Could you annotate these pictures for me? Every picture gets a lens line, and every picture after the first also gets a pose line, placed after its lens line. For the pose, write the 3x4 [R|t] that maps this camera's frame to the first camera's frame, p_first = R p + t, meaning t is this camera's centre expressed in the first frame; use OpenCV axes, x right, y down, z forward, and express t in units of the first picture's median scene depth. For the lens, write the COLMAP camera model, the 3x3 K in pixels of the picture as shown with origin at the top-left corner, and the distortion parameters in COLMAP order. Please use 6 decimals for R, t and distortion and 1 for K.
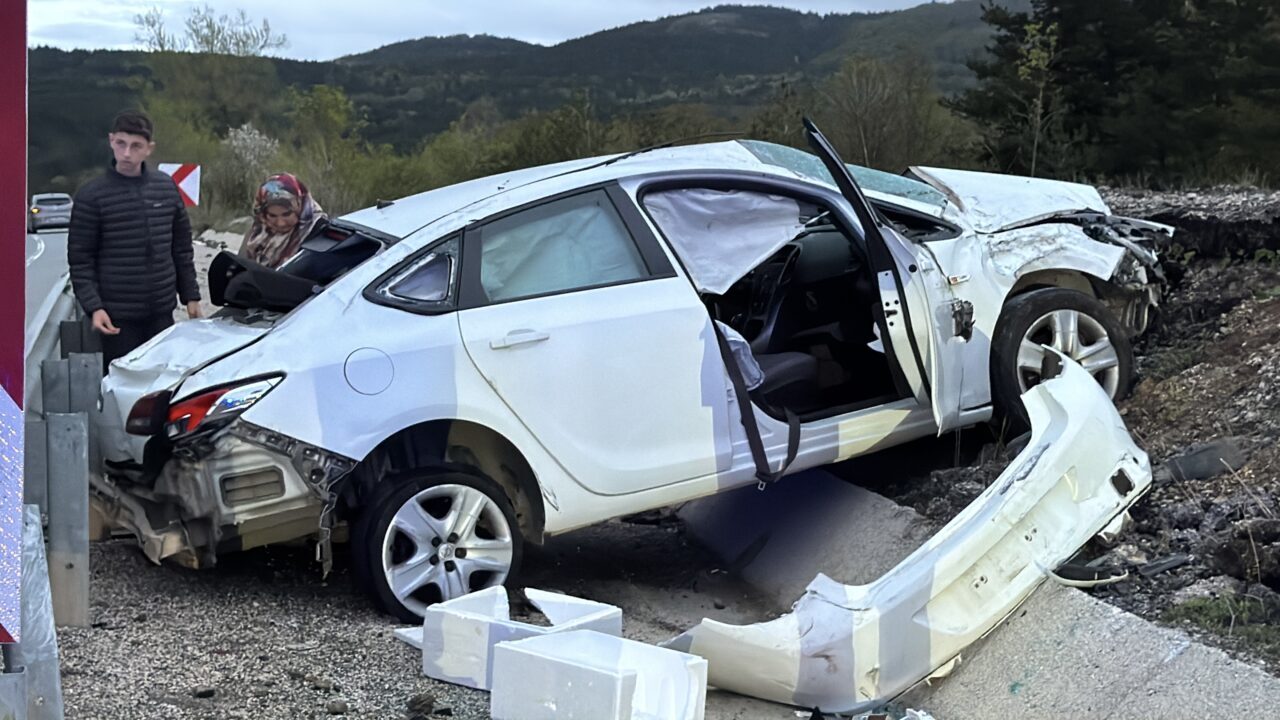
lens RADIAL K [[2235.0, 0, 640.0], [0, 2235.0, 362.4], [0, 0, 1]] dist [0.170436, 0.000000]
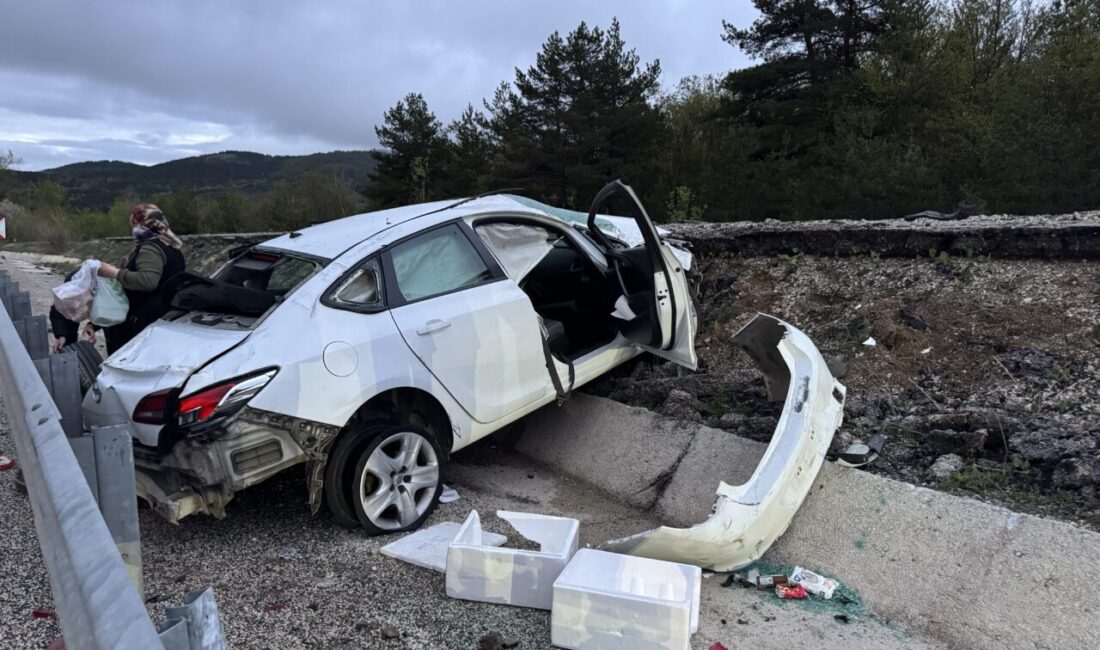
lens RADIAL K [[788.2, 0, 560.0], [0, 788.2, 327.0], [0, 0, 1]] dist [0.045857, -0.056328]
pose [[0.899450, -0.065044, 0.432156, -0.204502], [0.043447, 0.997272, 0.059673, -0.037804], [-0.434858, -0.034897, 0.899822, 0.507611]]
